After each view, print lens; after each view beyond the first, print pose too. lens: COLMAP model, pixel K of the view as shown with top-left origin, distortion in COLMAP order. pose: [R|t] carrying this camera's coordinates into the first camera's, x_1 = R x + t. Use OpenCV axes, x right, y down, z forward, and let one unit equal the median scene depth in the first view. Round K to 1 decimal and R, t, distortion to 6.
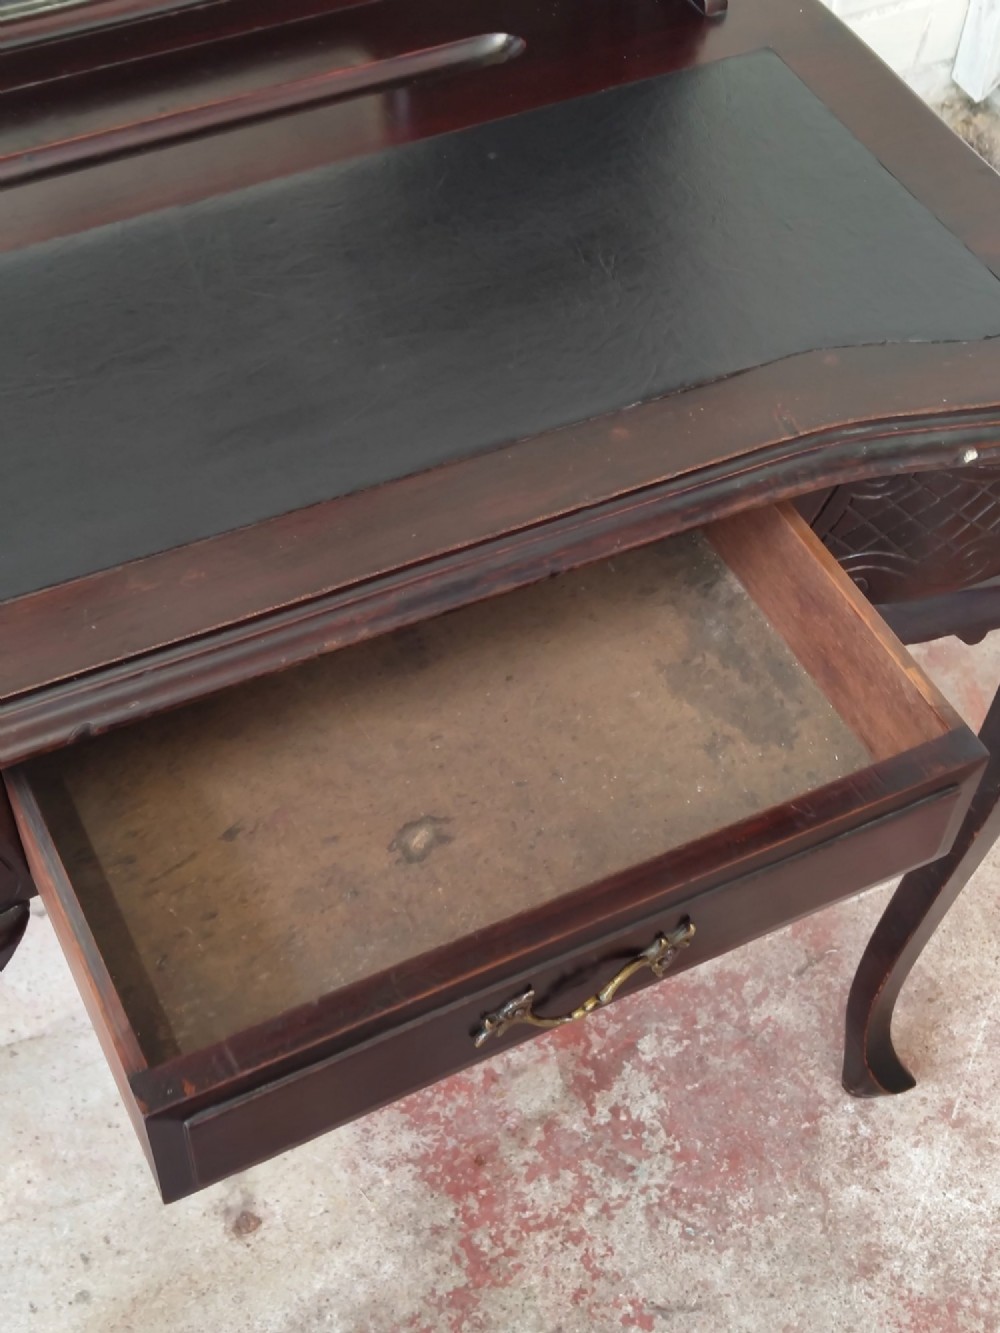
lens RADIAL K [[1867.0, 0, 499.6], [0, 1867.0, 671.3], [0, 0, 1]] dist [-0.003127, 0.000000]
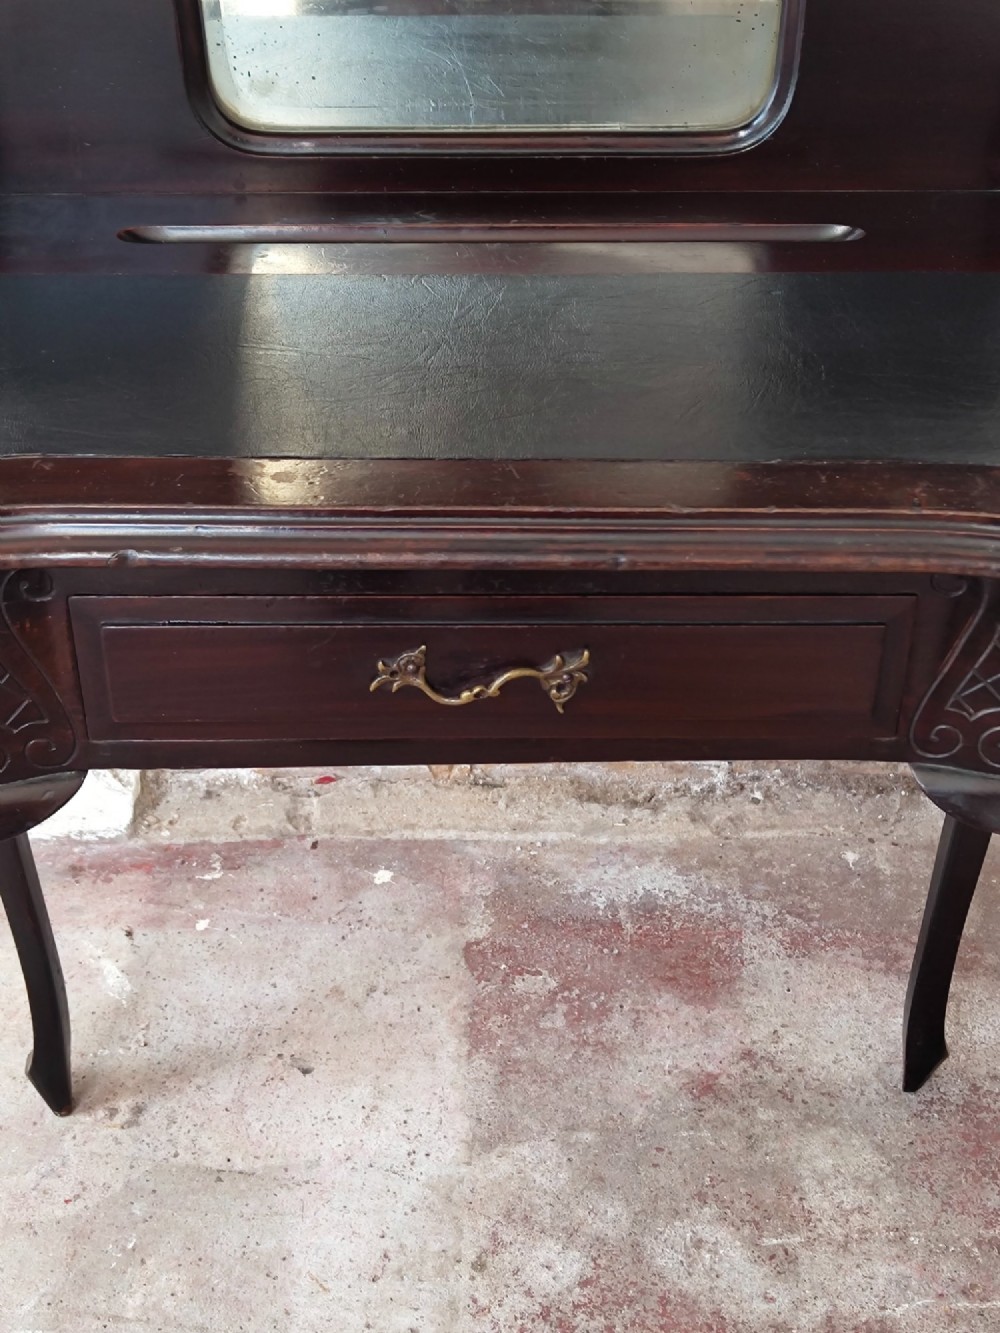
lens RADIAL K [[1860.7, 0, 515.6], [0, 1860.7, 693.1], [0, 0, 1]] dist [0.025068, 0.000000]
pose [[0.899380, 0.229481, -0.372095, 0.206119], [-0.325133, 0.920099, -0.218419, 0.137158], [0.292241, 0.317422, 0.902130, 0.060370]]
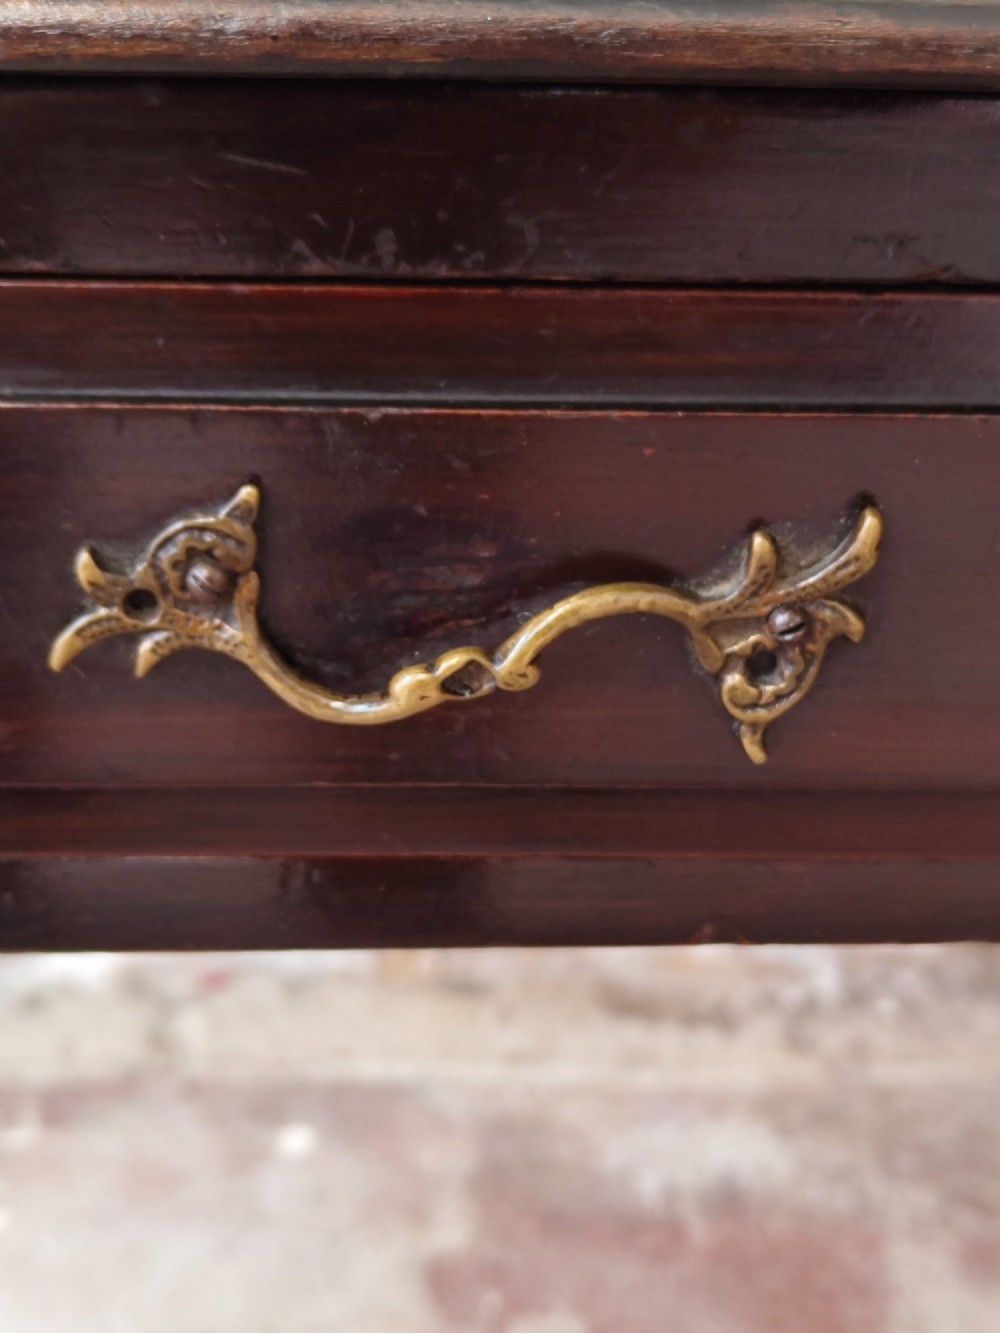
lens RADIAL K [[1930.7, 0, 503.6], [0, 1930.7, 665.4], [0, 0, 1]] dist [0.010430, 0.000000]
pose [[0.900440, 0.191651, -0.390485, 0.040791], [-0.328904, 0.887453, -0.322875, 0.061511], [0.284658, 0.419162, 0.862133, 0.454396]]
